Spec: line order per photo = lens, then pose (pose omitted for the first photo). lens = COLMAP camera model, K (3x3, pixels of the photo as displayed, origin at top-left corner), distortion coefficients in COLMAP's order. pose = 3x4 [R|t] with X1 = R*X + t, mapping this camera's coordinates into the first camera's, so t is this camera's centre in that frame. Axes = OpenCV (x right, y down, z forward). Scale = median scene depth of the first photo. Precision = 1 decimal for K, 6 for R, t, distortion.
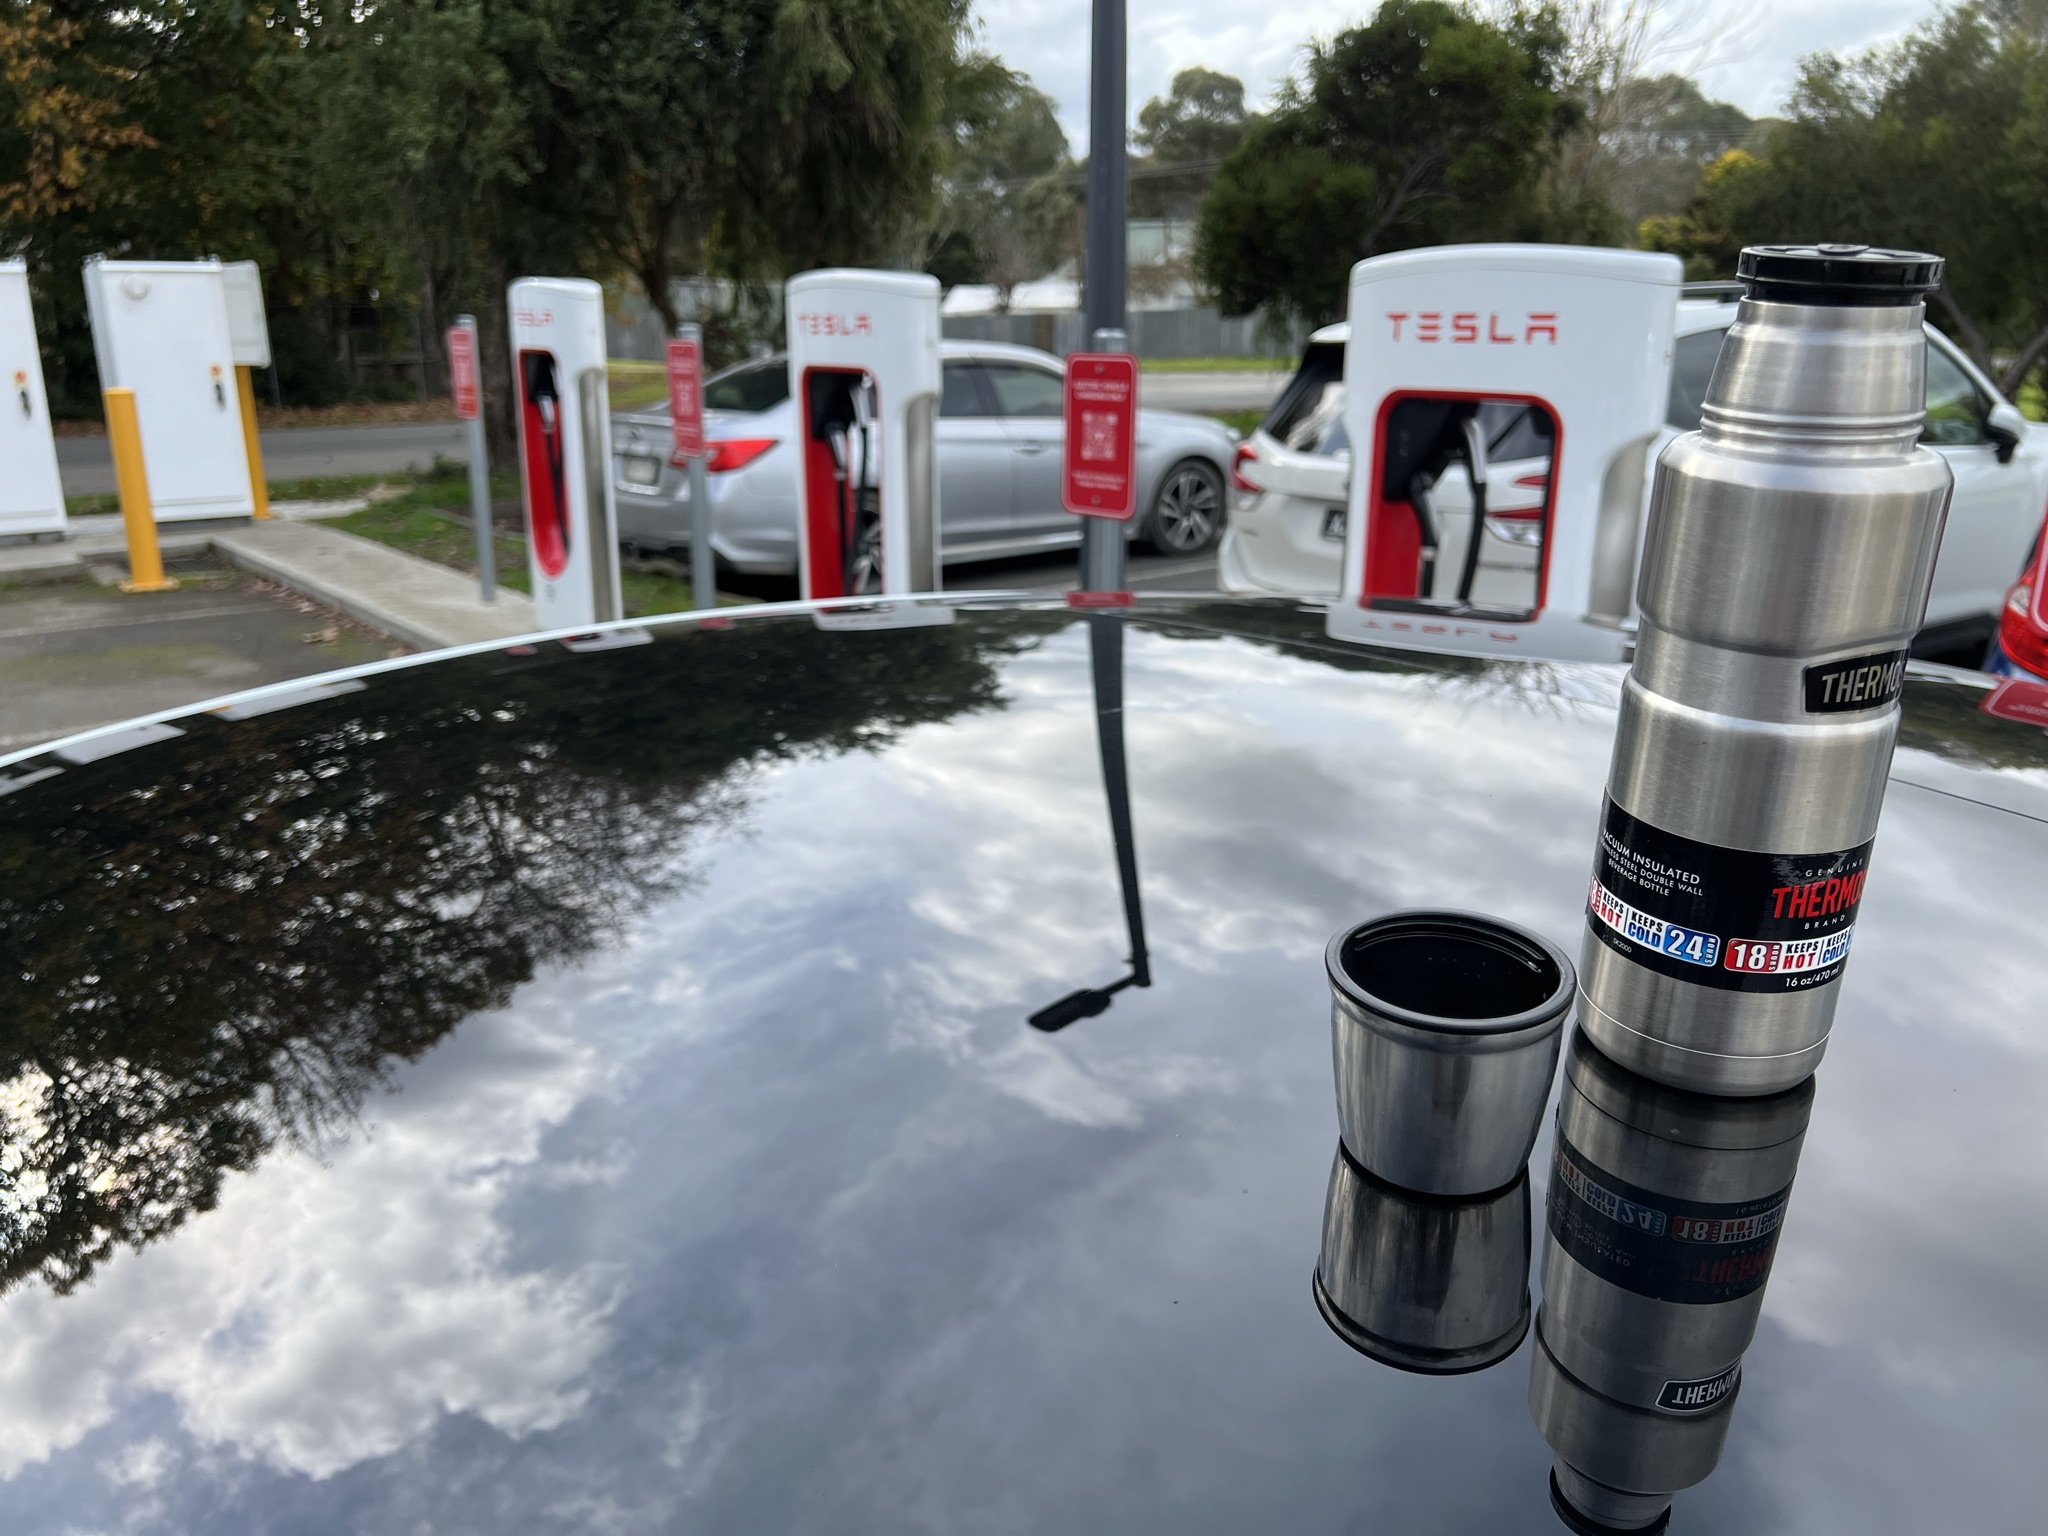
lens RADIAL K [[1590.0, 0, 1028.5], [0, 1590.0, 790.7], [0, 0, 1]] dist [0.001455, -0.003226]
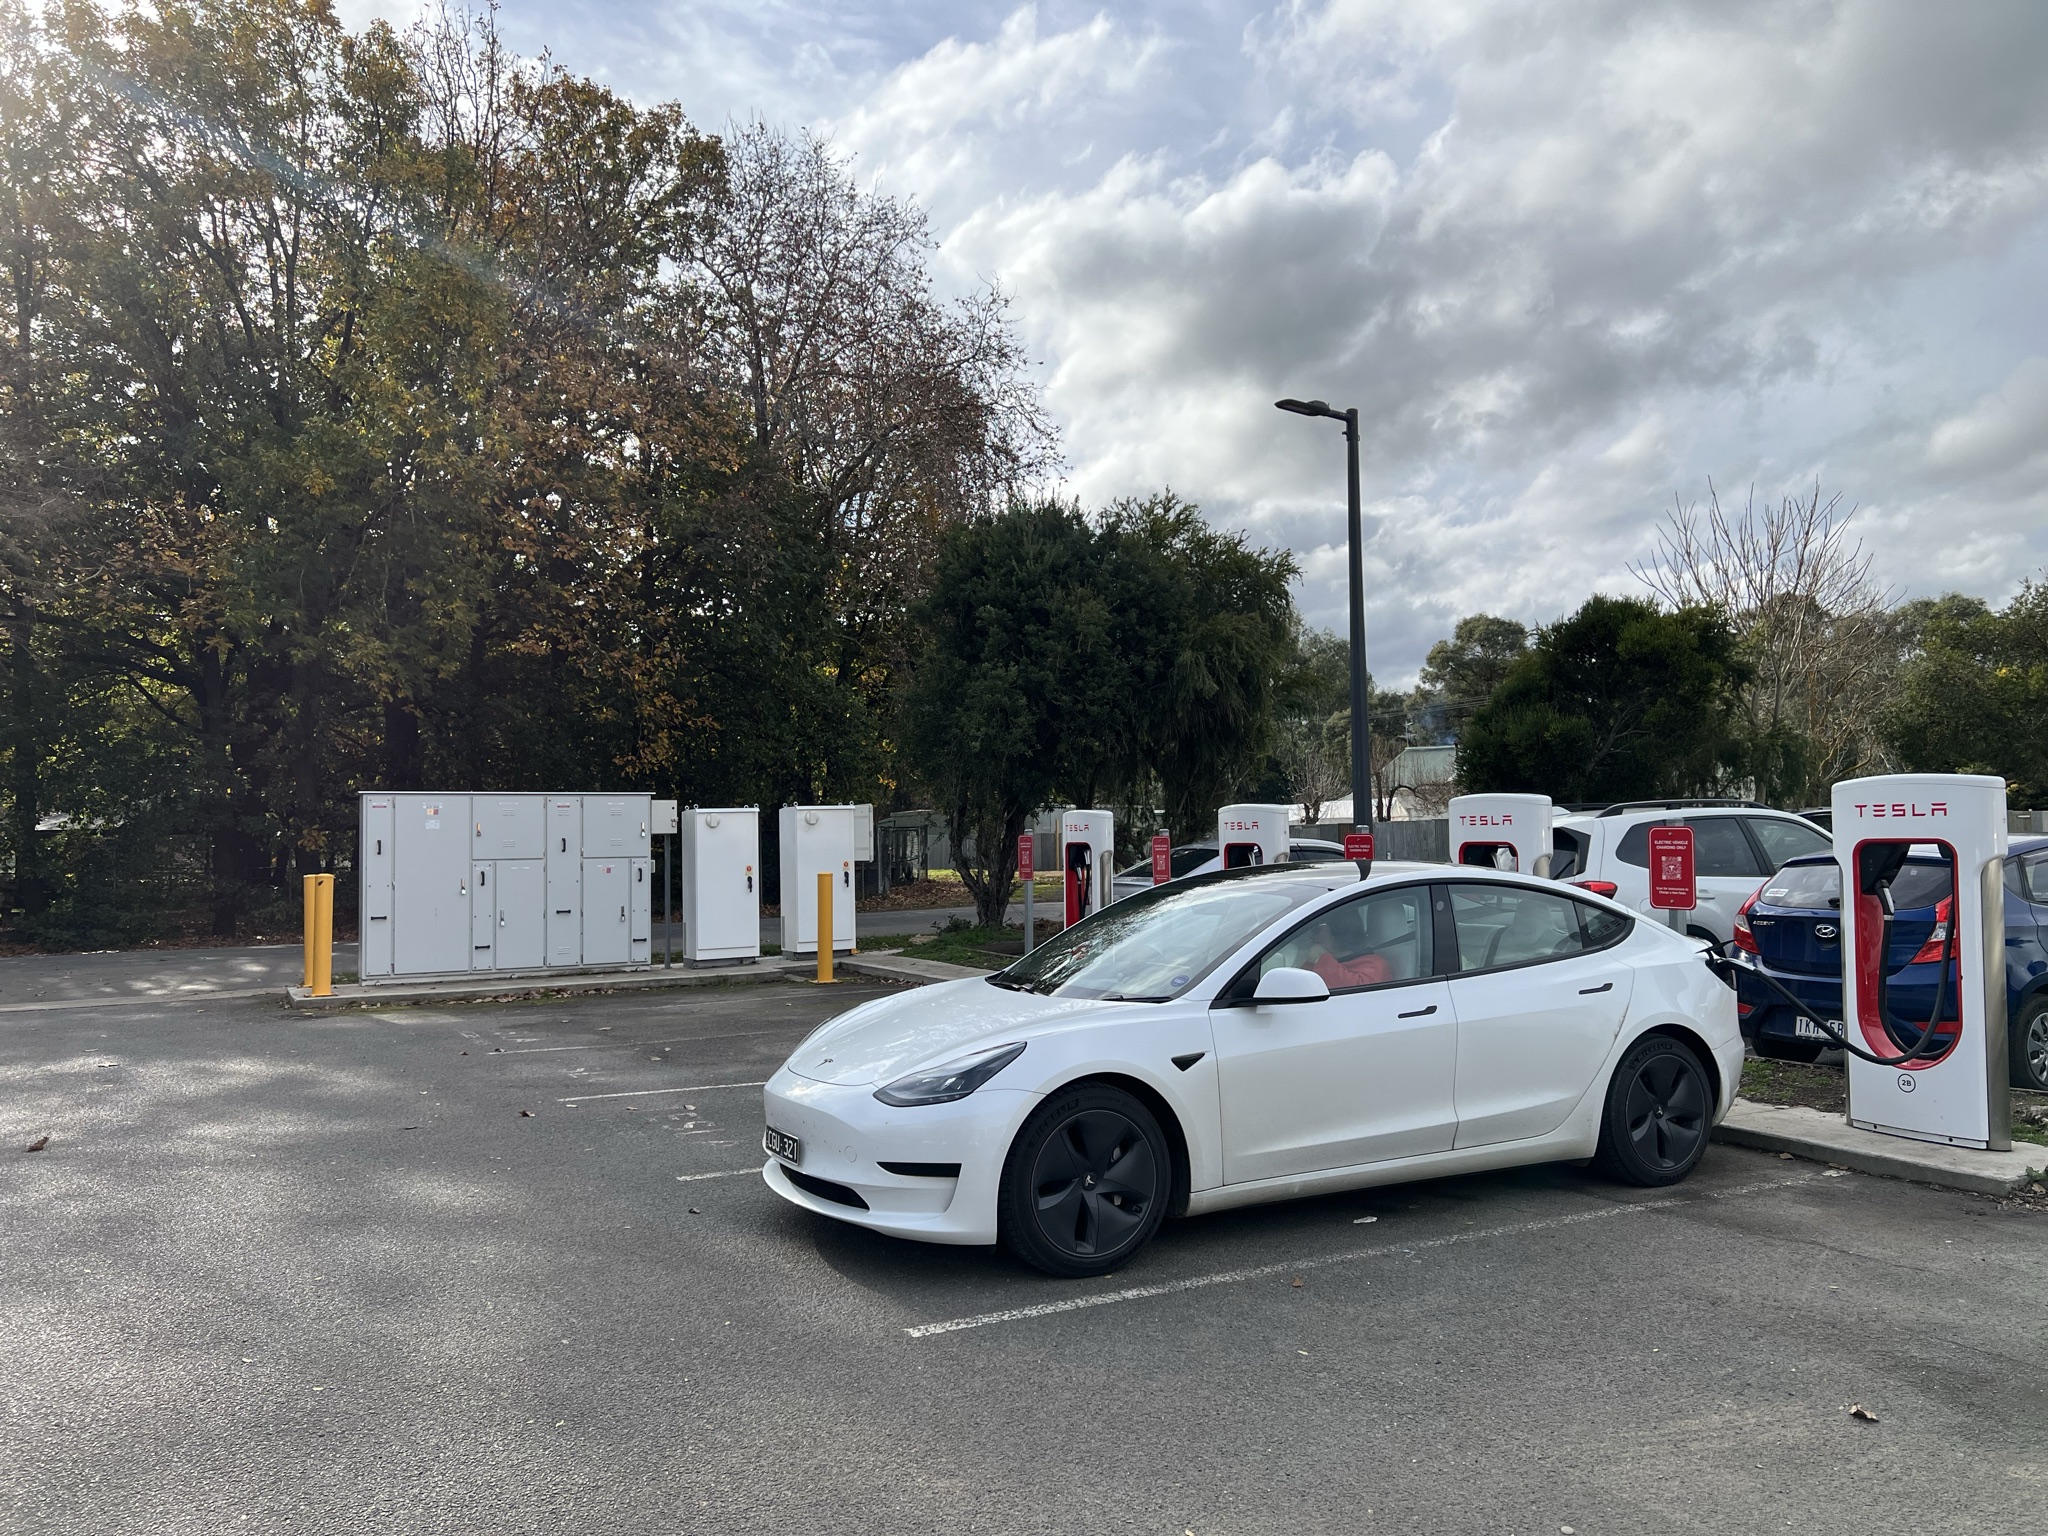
lens RADIAL K [[1564.6, 0, 1040.2], [0, 1564.6, 771.6], [0, 0, 1]] dist [0.069644, -0.093715]
pose [[0.982769, -0.028128, -0.182686, 0.002565], [-0.032395, 0.946845, -0.320056, 0.170972], [0.181978, 0.320459, 0.929618, -0.553755]]
